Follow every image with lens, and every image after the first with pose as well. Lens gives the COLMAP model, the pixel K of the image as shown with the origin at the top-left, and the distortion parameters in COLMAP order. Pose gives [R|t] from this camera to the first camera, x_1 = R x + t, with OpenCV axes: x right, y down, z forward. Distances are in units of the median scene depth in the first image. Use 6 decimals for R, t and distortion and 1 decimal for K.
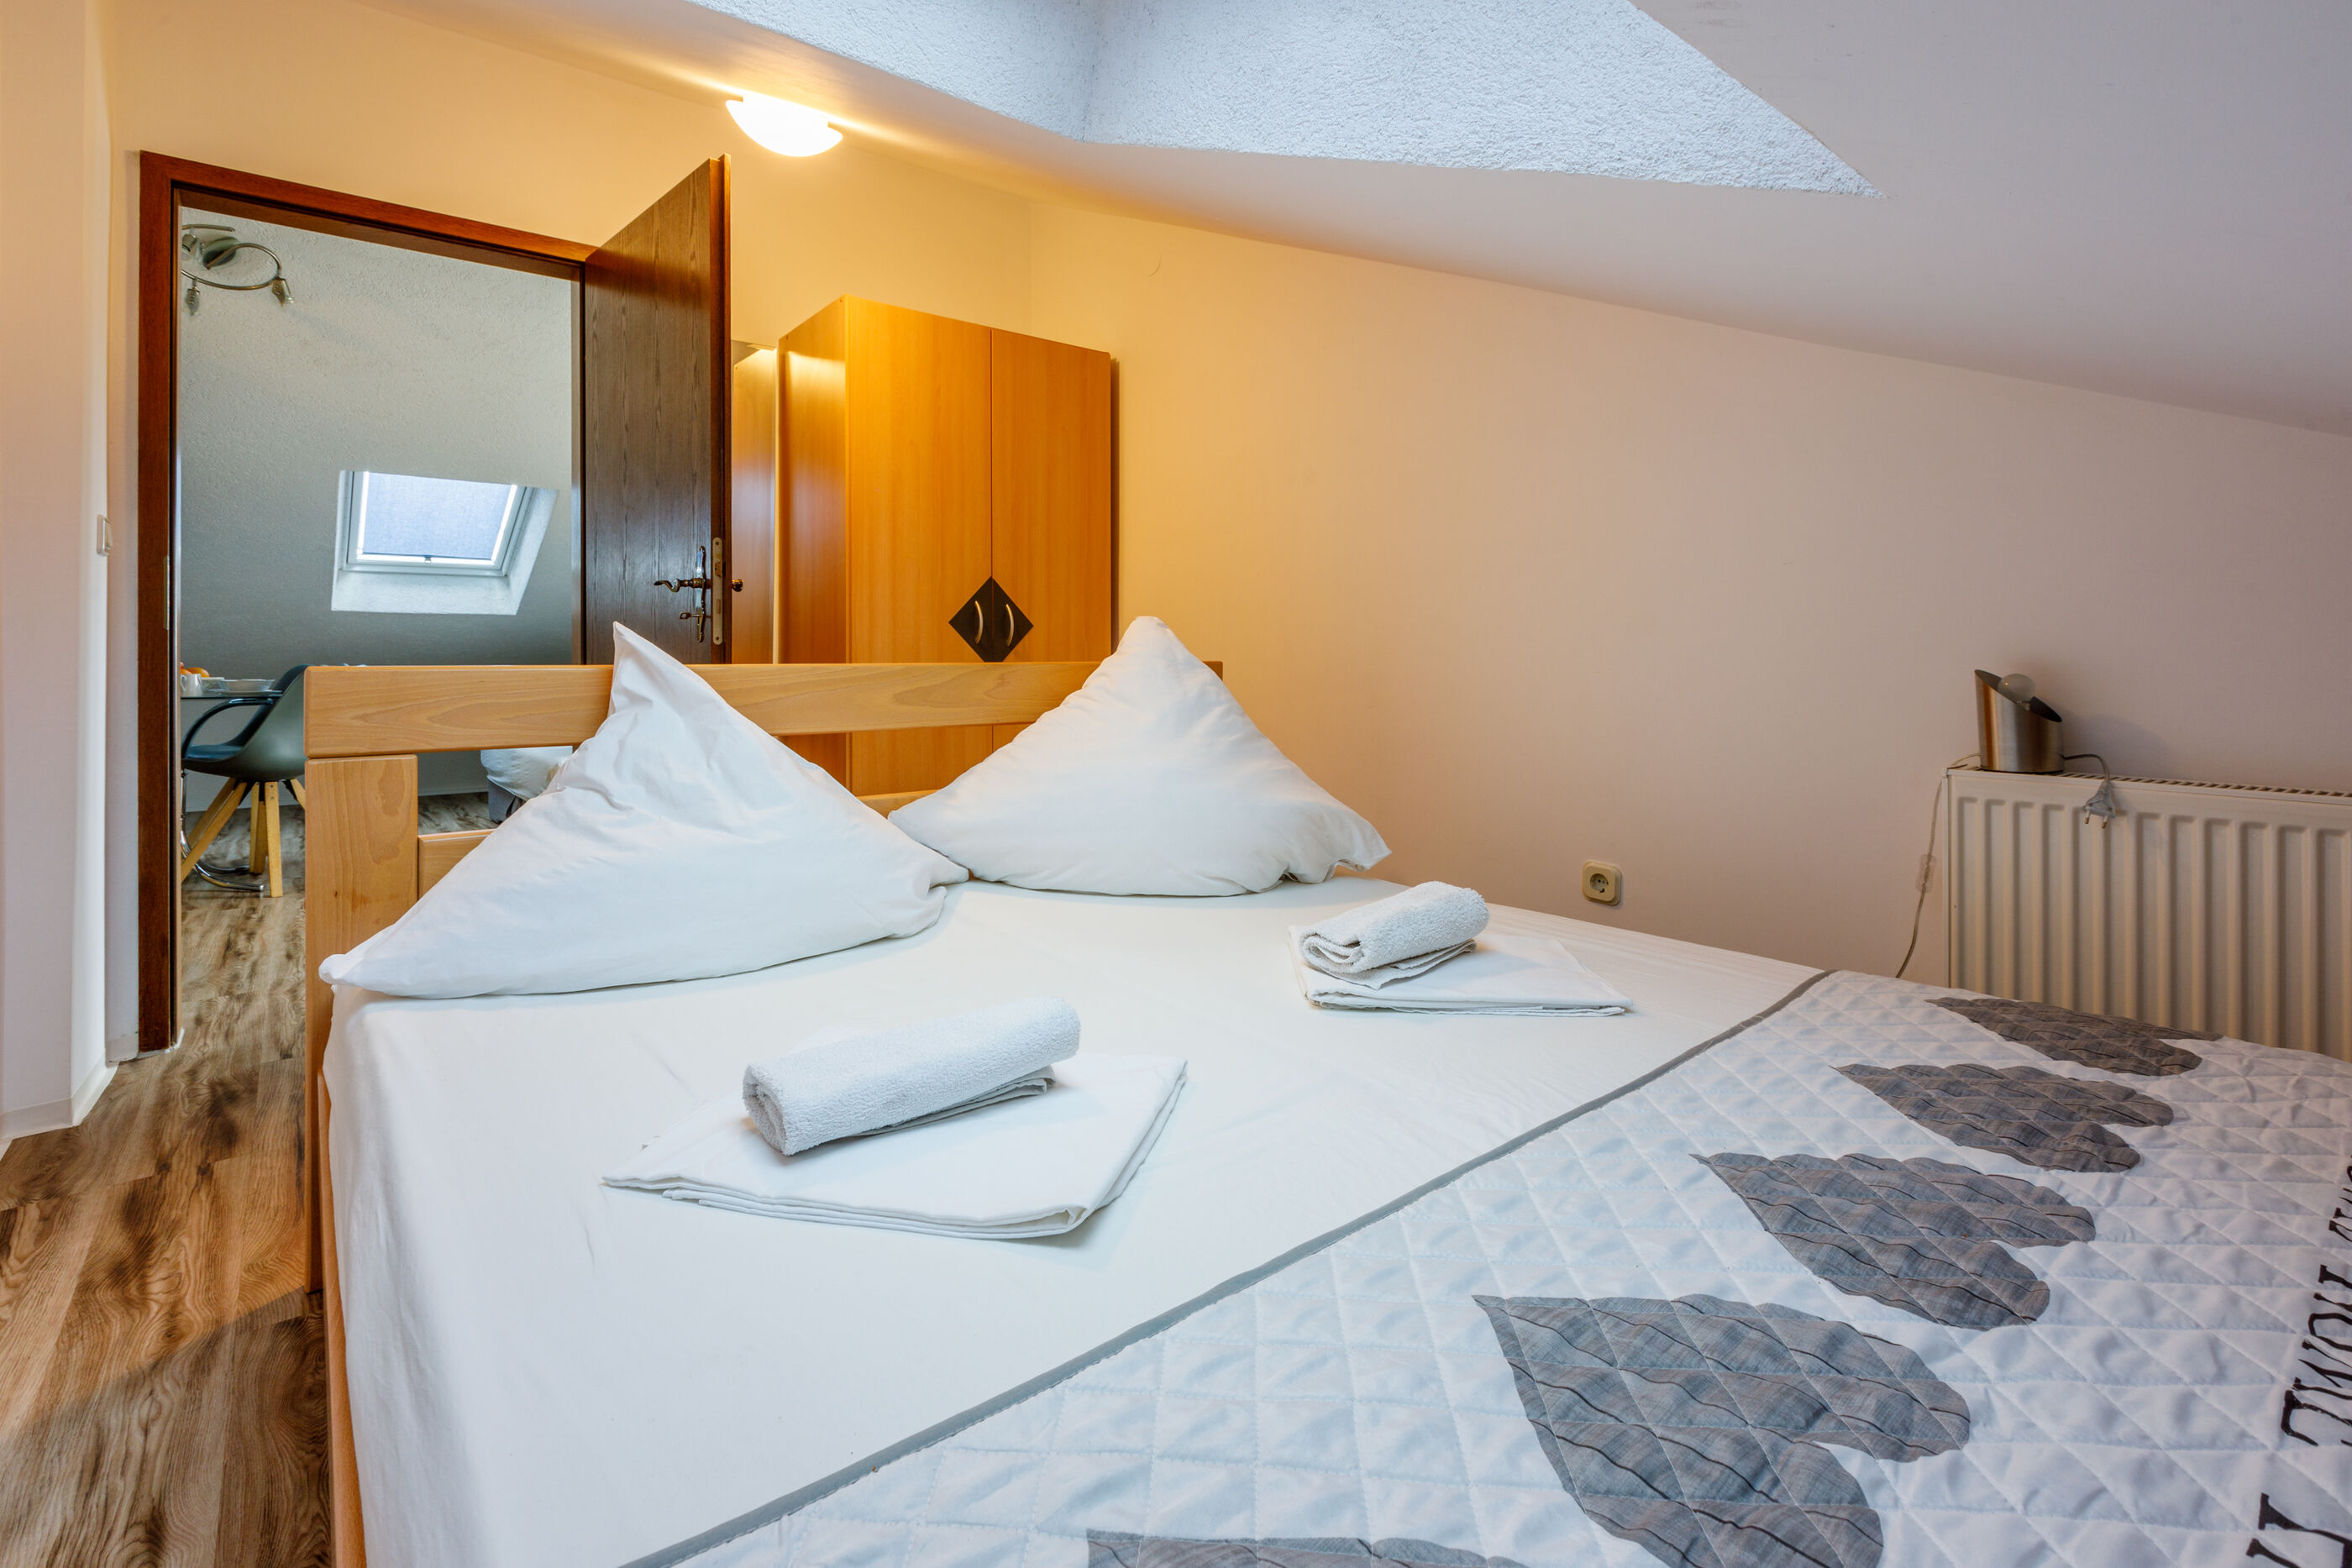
lens RADIAL K [[1074.0, 0, 1178.3], [0, 1074.0, 613.7], [0, 0, 1]] dist [-0.005059, 0.000122]
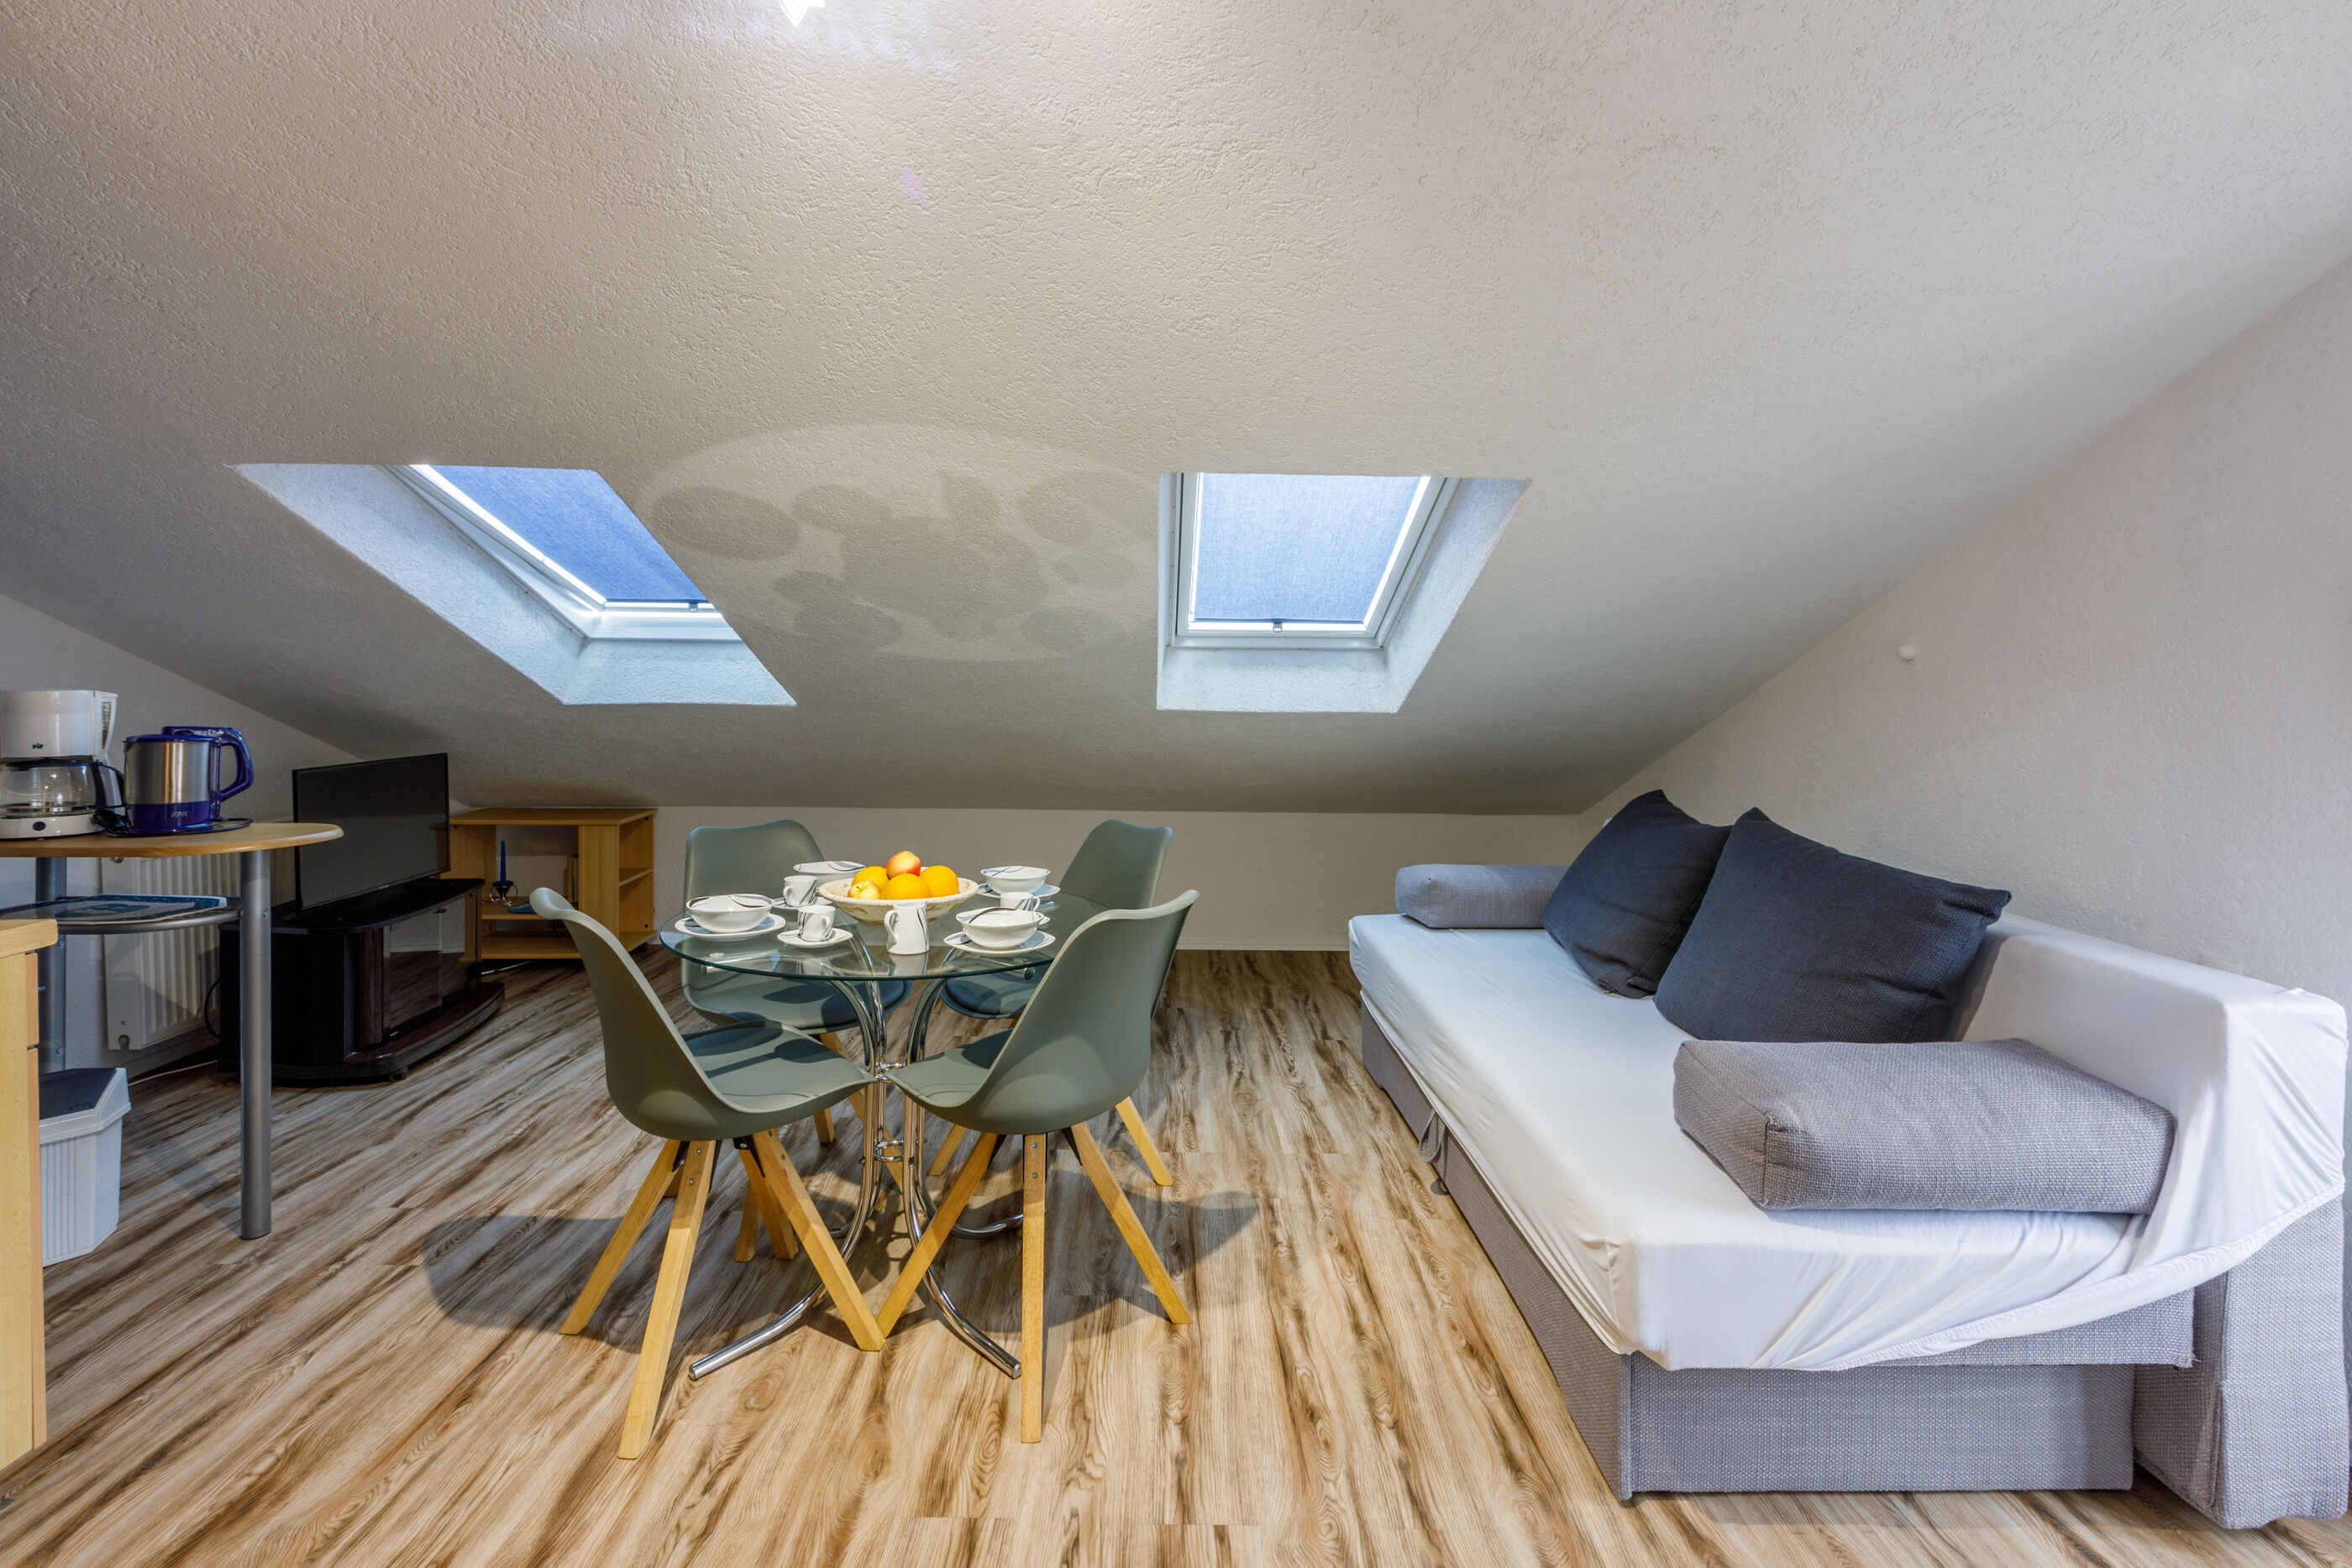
lens RADIAL K [[1074.0, 0, 1203.4], [0, 1074.0, 696.7], [0, 0, 1]] dist [-0.005059, 0.000122]
pose [[0.800955, 0.003447, -0.598714, -0.362968], [0.008865, 0.999806, 0.017616, -0.020802], [0.598658, -0.019417, 0.800769, 0.474965]]
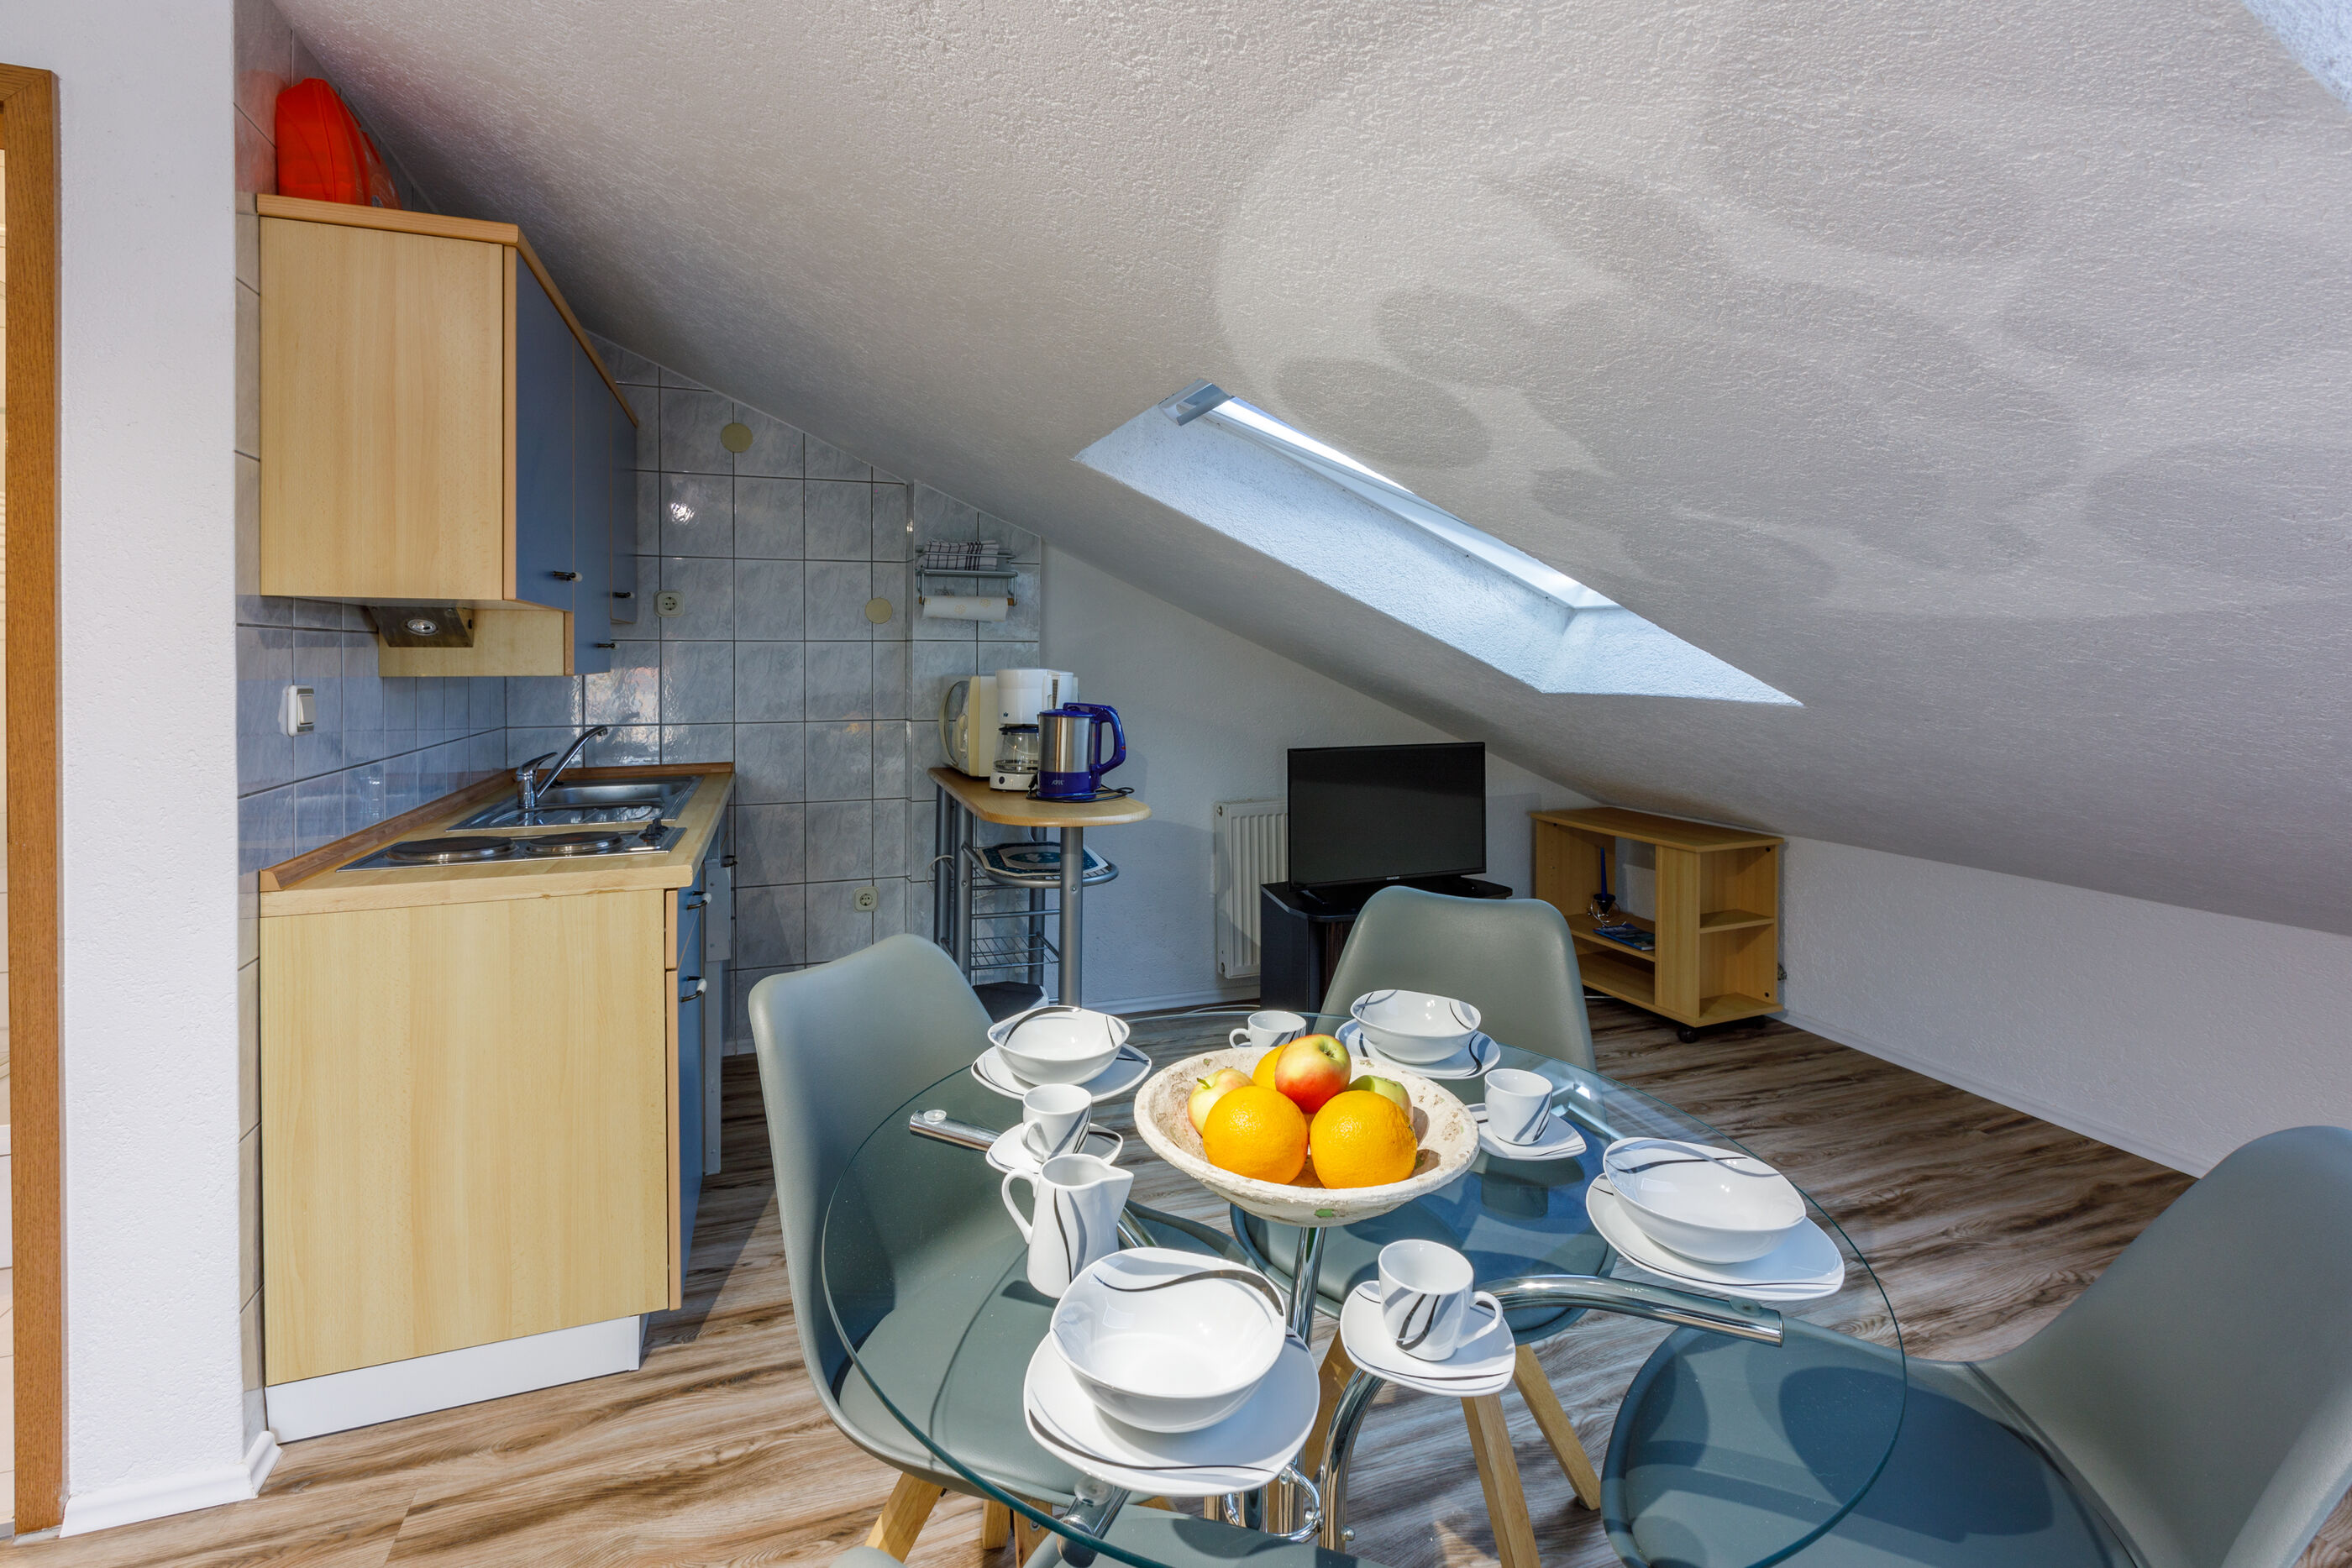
lens RADIAL K [[1074.0, 0, 1118.6], [0, 1074.0, 660.4], [0, 0, 1]] dist [-0.005059, 0.000122]
pose [[-0.335651, -0.006958, -0.941961, -0.500072], [0.002689, 0.999962, -0.008345, -0.019839], [0.941983, -0.005334, -0.335619, 0.741045]]
